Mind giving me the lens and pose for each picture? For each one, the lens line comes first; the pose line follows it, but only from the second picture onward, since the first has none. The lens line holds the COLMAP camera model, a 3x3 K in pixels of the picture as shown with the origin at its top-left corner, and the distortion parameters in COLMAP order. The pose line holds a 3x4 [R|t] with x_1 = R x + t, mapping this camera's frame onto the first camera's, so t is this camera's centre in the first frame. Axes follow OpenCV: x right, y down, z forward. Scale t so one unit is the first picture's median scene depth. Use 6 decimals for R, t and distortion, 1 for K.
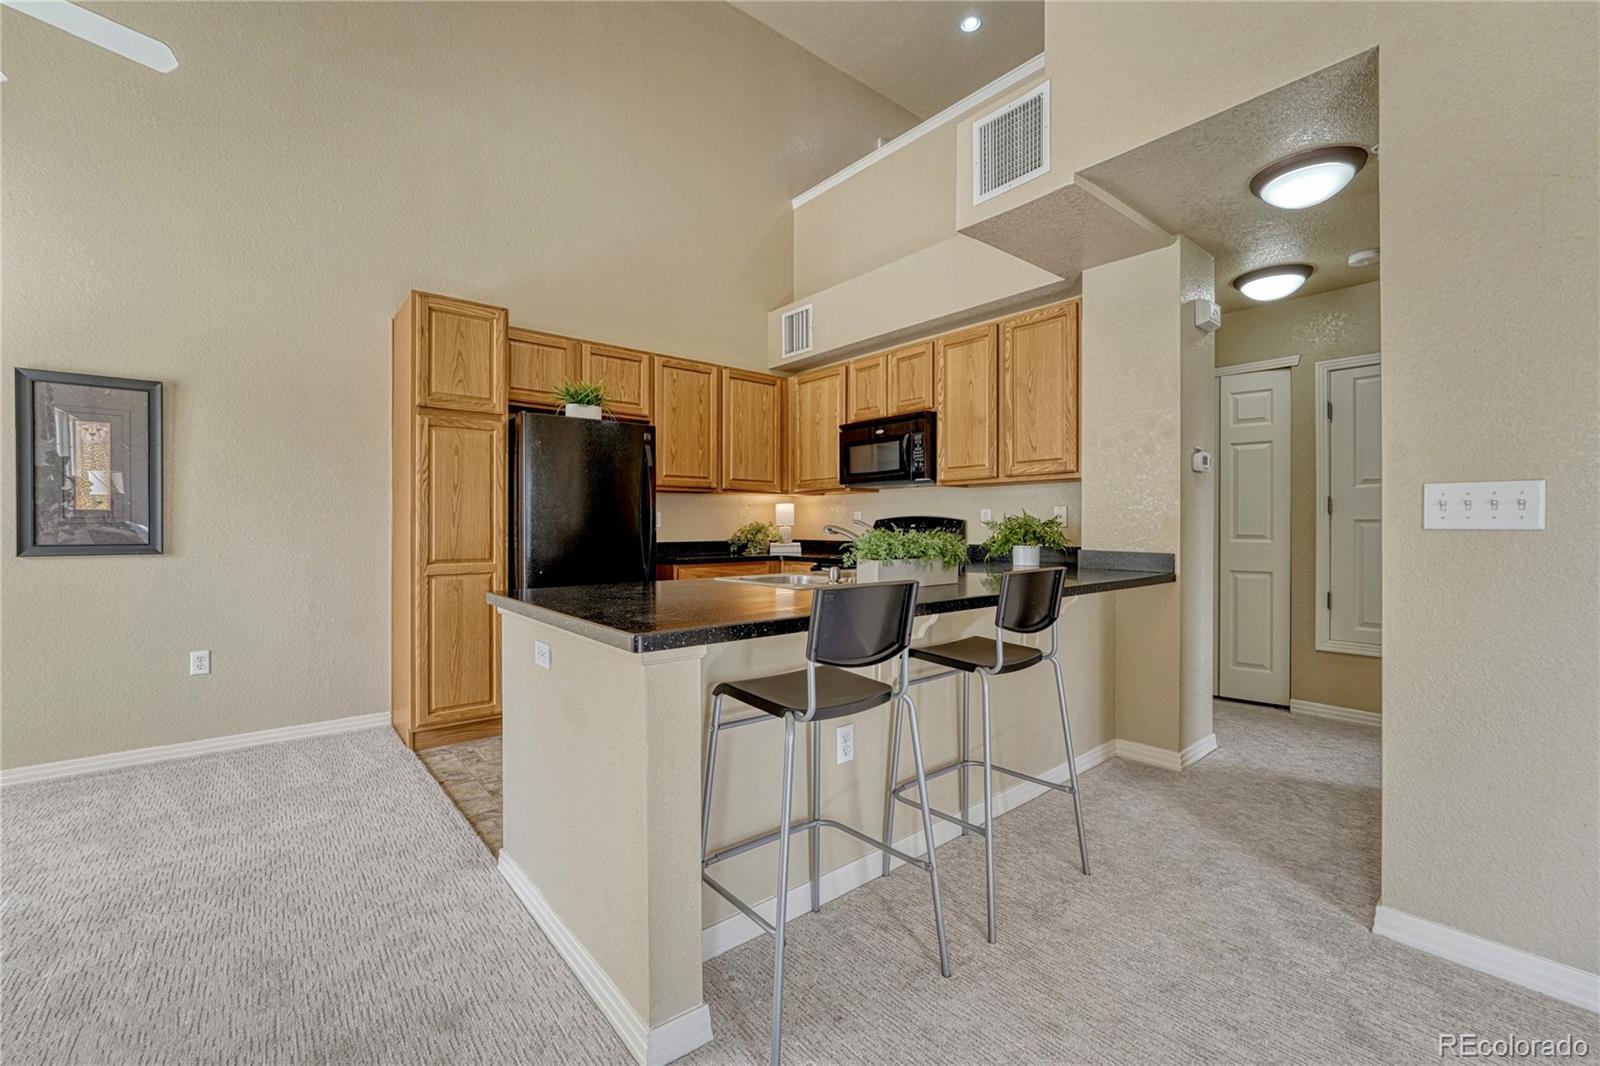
lens RADIAL K [[661.0, 0, 802.1], [0, 661.0, 524.9], [0, 0, 1]] dist [-0.008080, 0.000164]
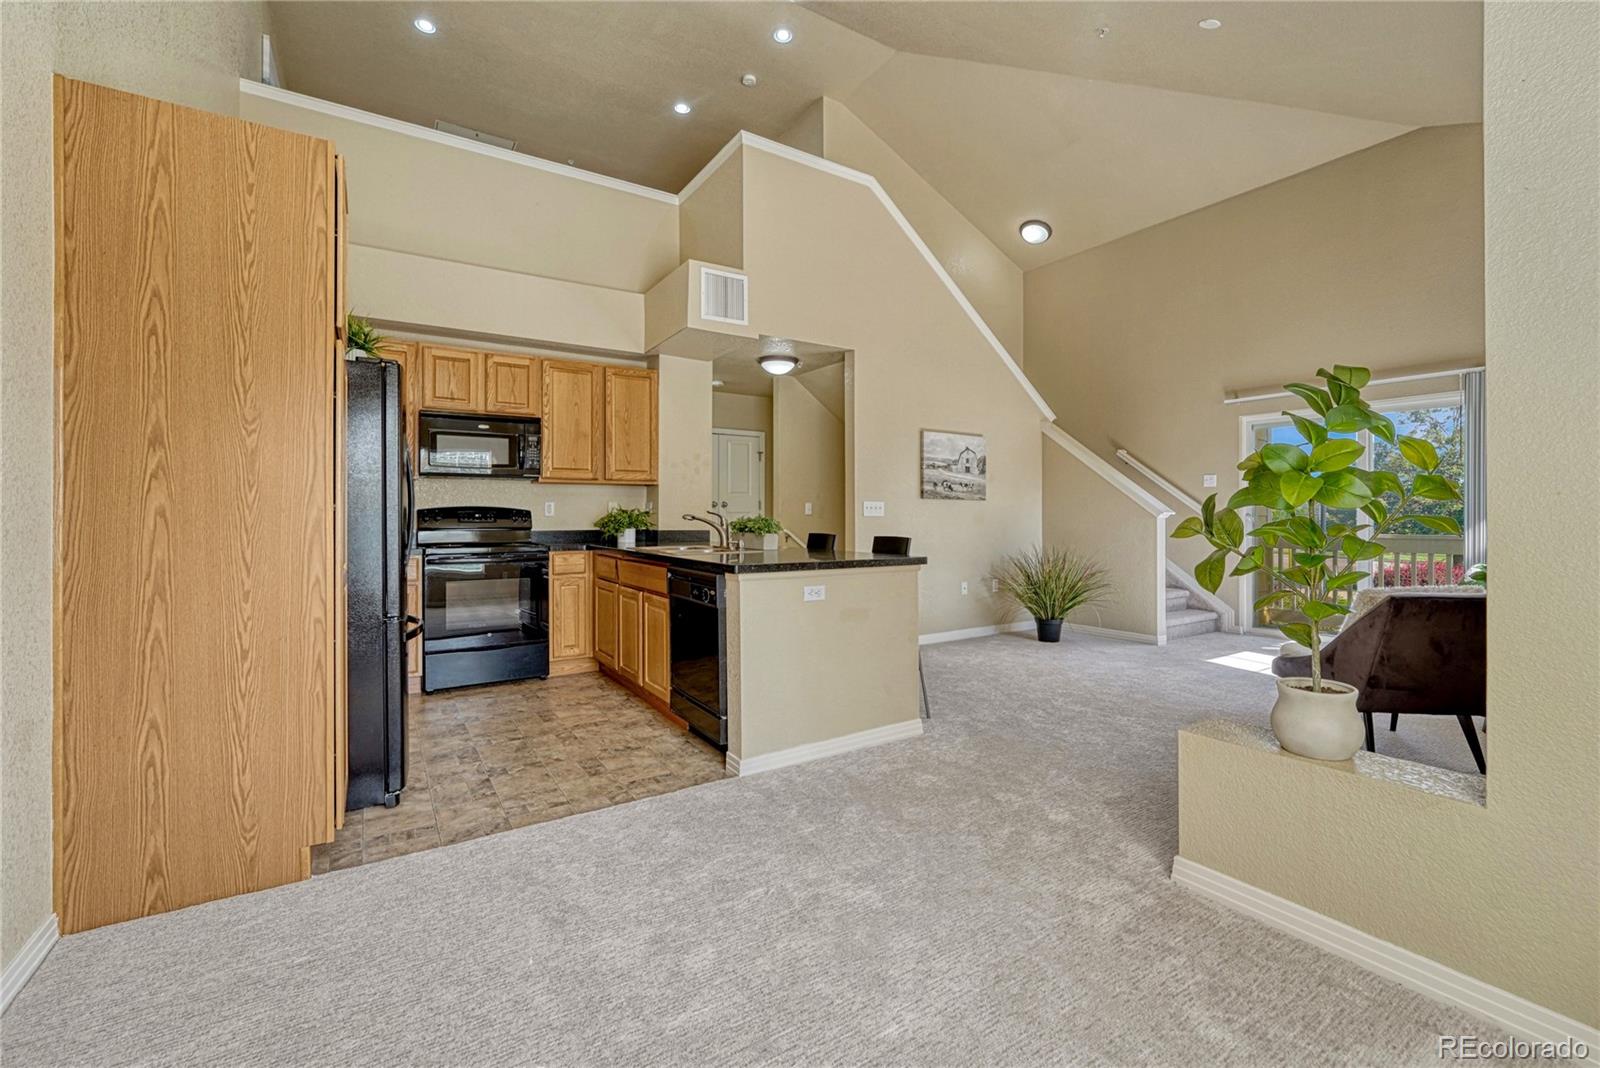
lens RADIAL K [[670.7, 0, 800.2], [0, 670.7, 520.8], [0, 0, 1]] dist [-0.015128, 0.000022]
pose [[0.128556, -0.007792, 0.991672, -0.925620], [0.000319, 0.999969, 0.007816, 0.001742], [-0.991702, -0.000689, 0.128554, 0.376036]]
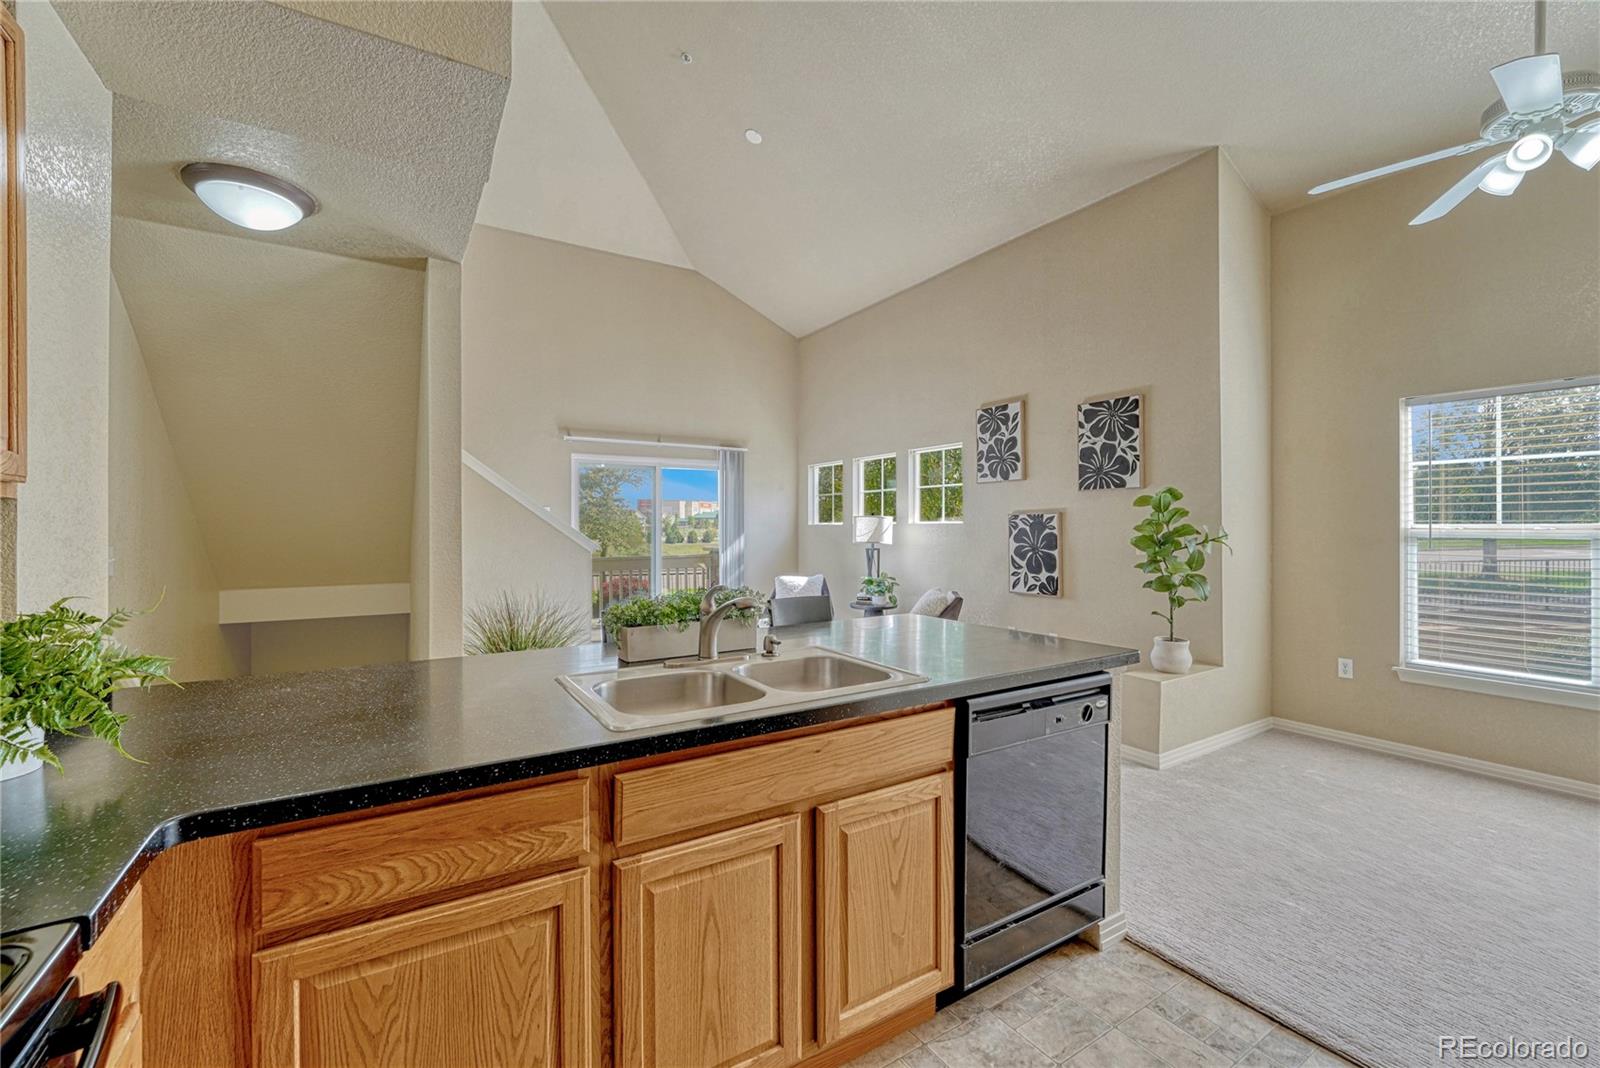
lens RADIAL K [[661.0, 0, 802.1], [0, 661.0, 525.9], [0, 0, 1]] dist [-0.008080, 0.000164]
pose [[-0.990826, 0.003763, 0.135090, -0.062253], [0.003607, 0.999993, -0.001402, -0.043811], [-0.135094, -0.000902, -0.990832, 1.075922]]
